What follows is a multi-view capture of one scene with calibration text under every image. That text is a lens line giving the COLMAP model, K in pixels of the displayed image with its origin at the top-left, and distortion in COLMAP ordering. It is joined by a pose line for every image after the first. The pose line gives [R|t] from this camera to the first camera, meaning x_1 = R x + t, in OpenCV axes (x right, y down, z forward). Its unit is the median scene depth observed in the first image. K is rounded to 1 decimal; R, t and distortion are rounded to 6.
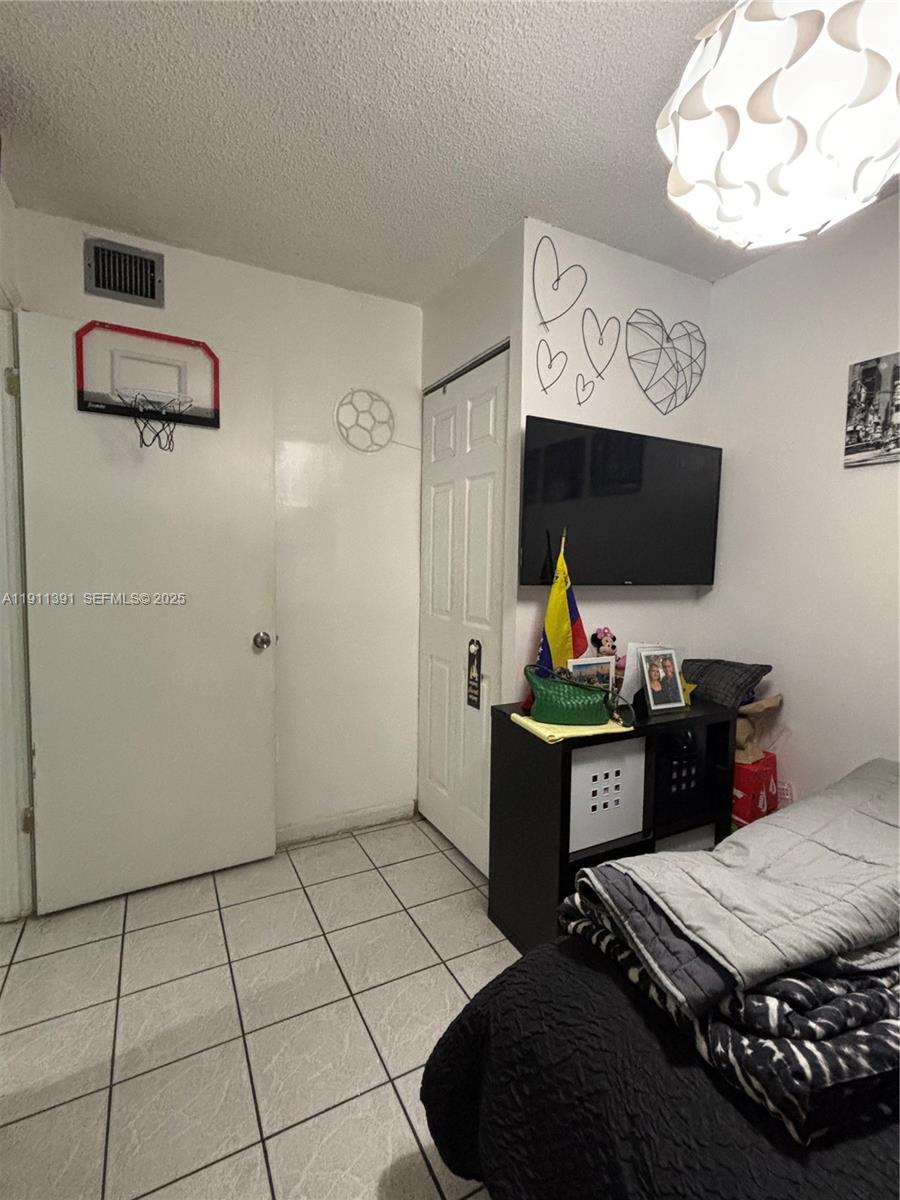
lens RADIAL K [[553.9, 0, 452.6], [0, 553.9, 598.3], [0, 0, 1]] dist [0.022577, -0.032209]
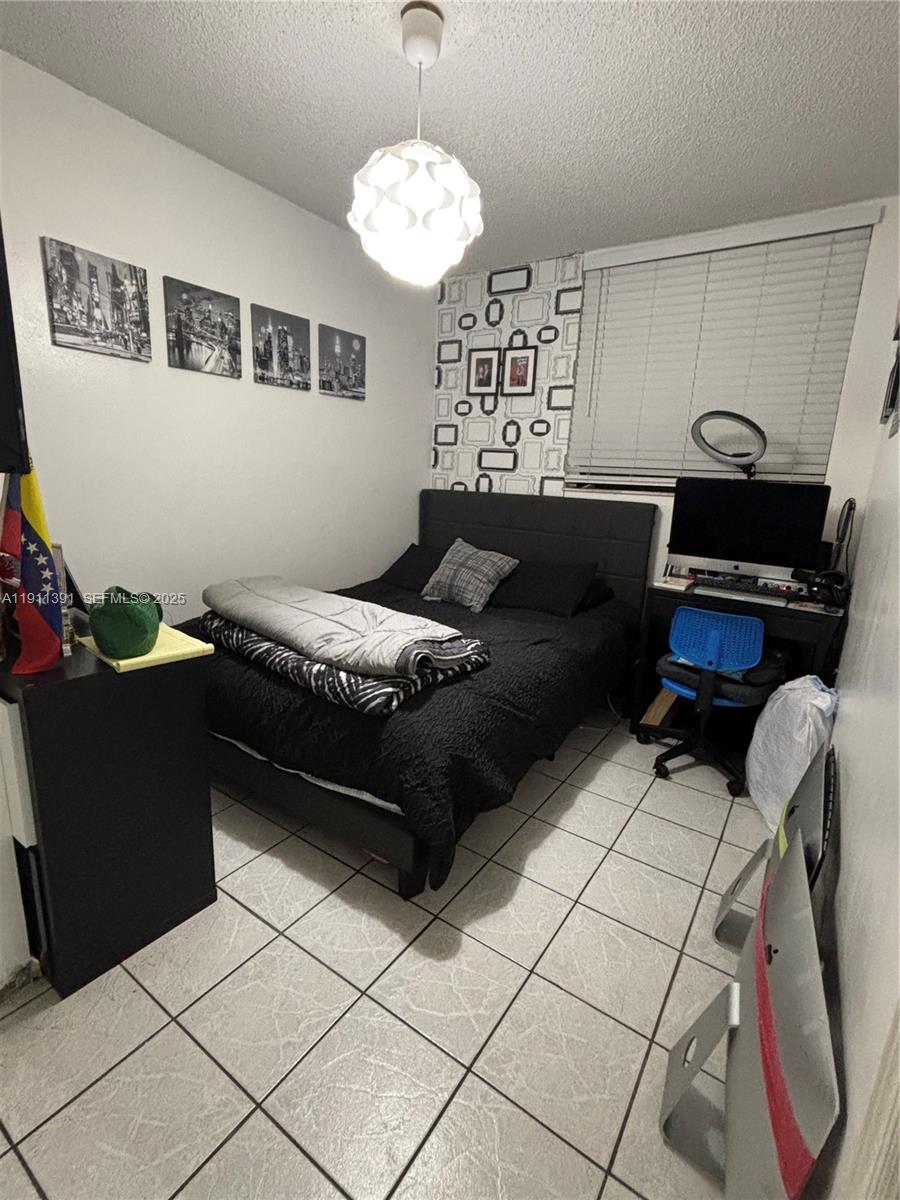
lens RADIAL K [[553.9, 0, 452.6], [0, 553.9, 598.3], [0, 0, 1]] dist [0.022577, -0.032209]
pose [[-0.460899, -0.230947, 0.856875, -0.654832], [-0.007426, 0.966515, 0.256503, -0.052404], [-0.887422, 0.111859, -0.447181, 0.906561]]
